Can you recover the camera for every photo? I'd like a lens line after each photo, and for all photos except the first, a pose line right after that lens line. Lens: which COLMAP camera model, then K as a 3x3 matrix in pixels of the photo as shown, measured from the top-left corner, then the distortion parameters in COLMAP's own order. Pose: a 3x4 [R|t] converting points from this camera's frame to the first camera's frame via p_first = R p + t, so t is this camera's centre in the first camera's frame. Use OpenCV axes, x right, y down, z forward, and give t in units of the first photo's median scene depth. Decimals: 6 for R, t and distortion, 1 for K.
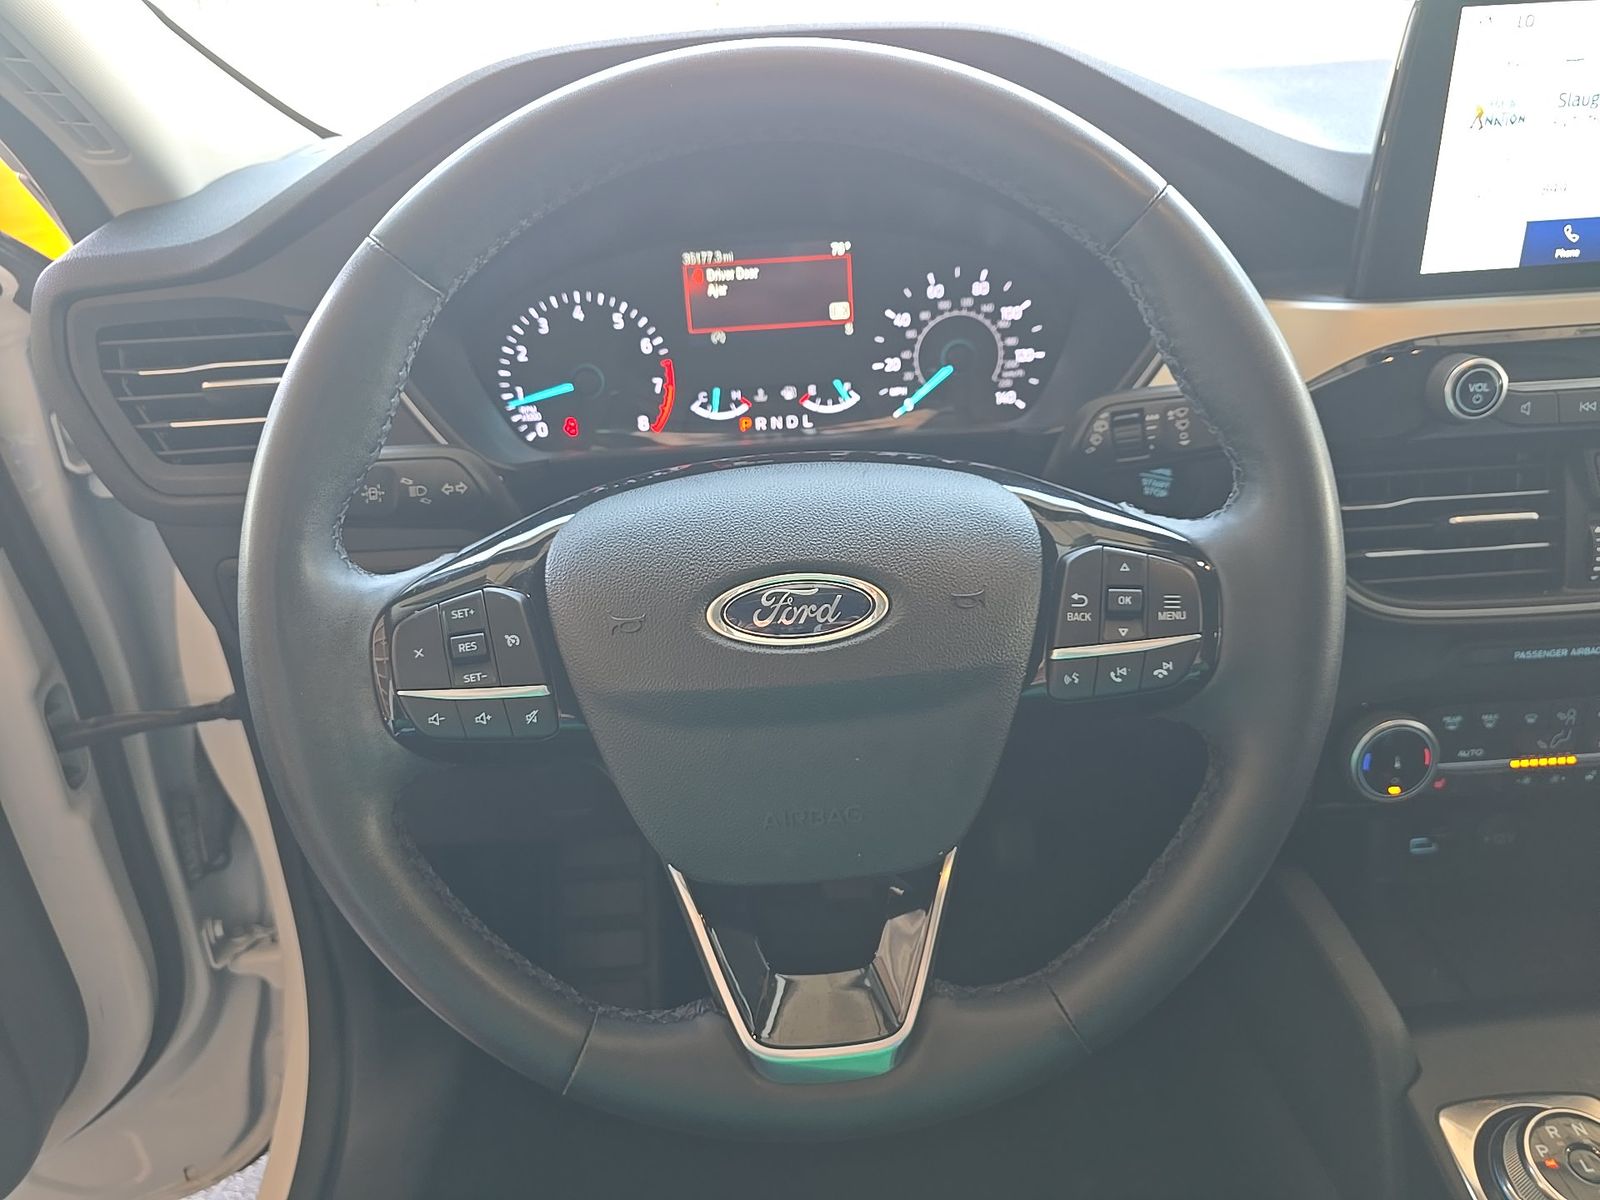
lens RADIAL K [[1093.8, 0, 805.0], [0, 1093.8, 608.8], [0, 0, 1]] dist [0.031576, -0.035715]
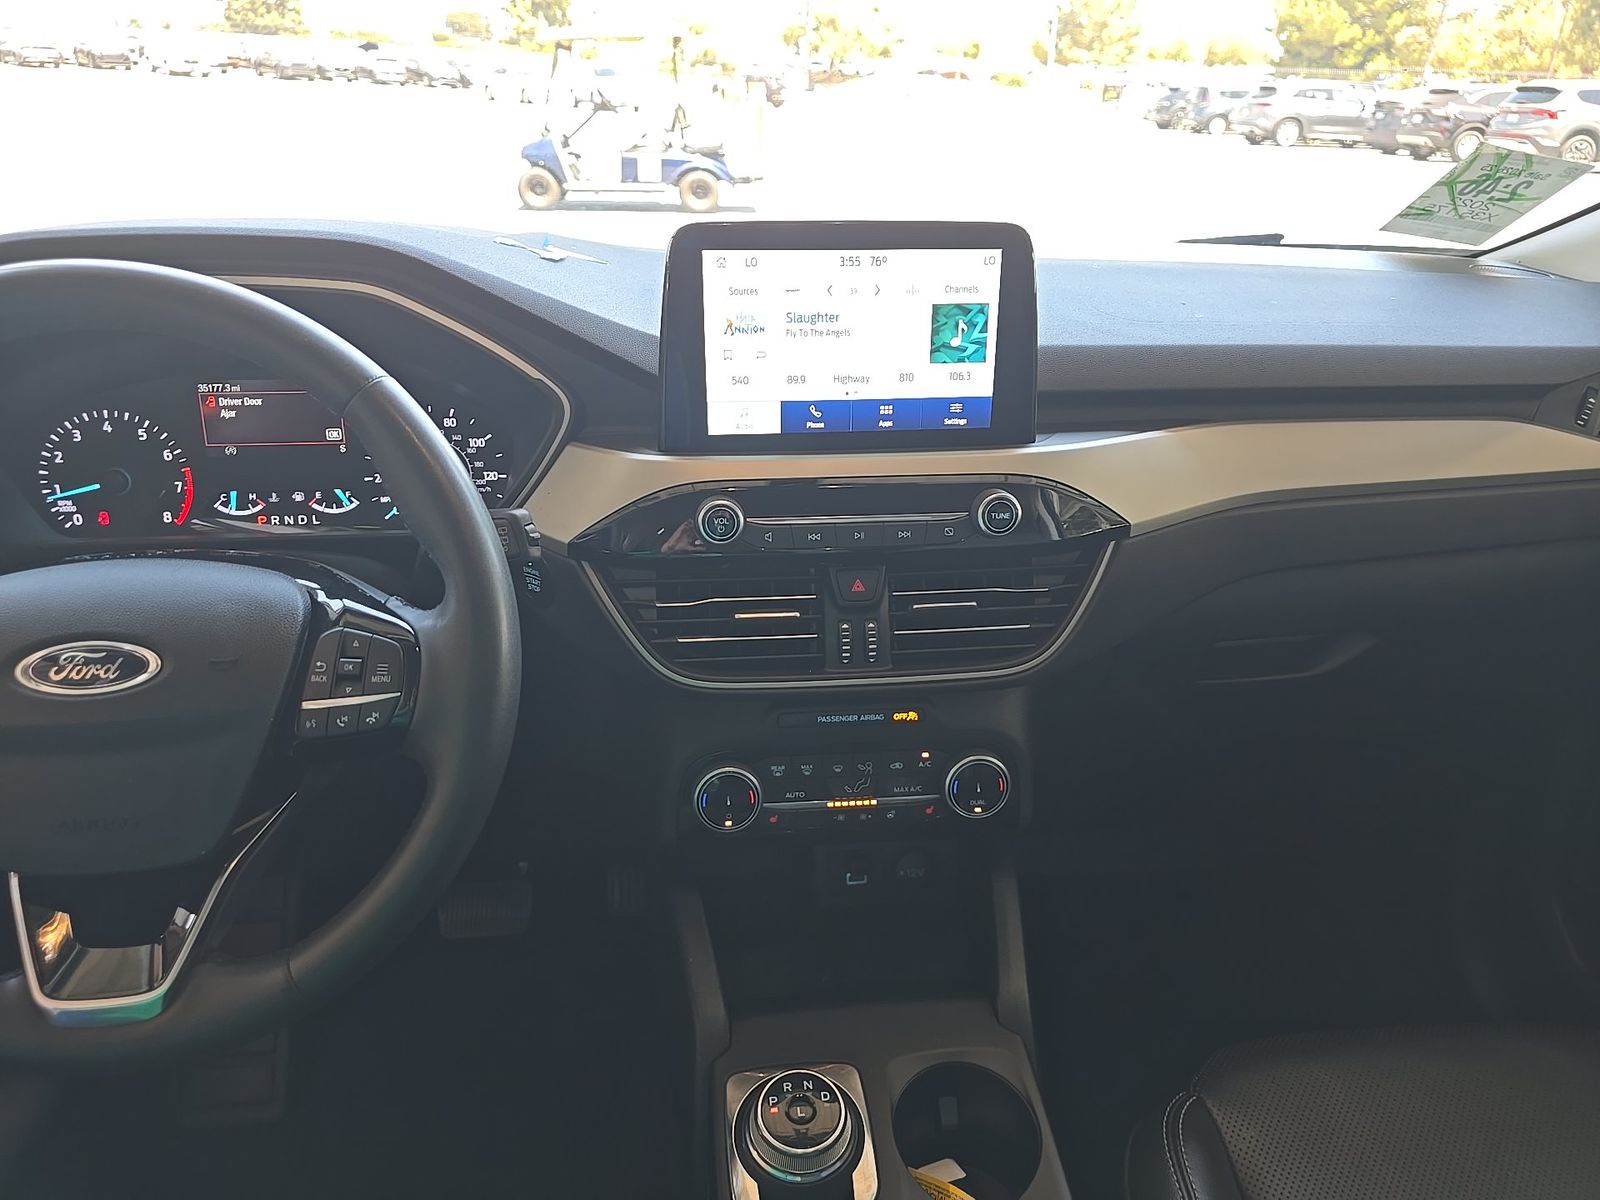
lens RADIAL K [[1093.8, 0, 805.0], [0, 1093.8, 608.8], [0, 0, 1]] dist [0.031576, -0.035715]
pose [[0.995105, 0.028922, 0.094495, 0.456059], [-0.022239, 0.997226, -0.071031, 0.002817], [-0.096287, 0.068582, 0.992988, -0.279461]]
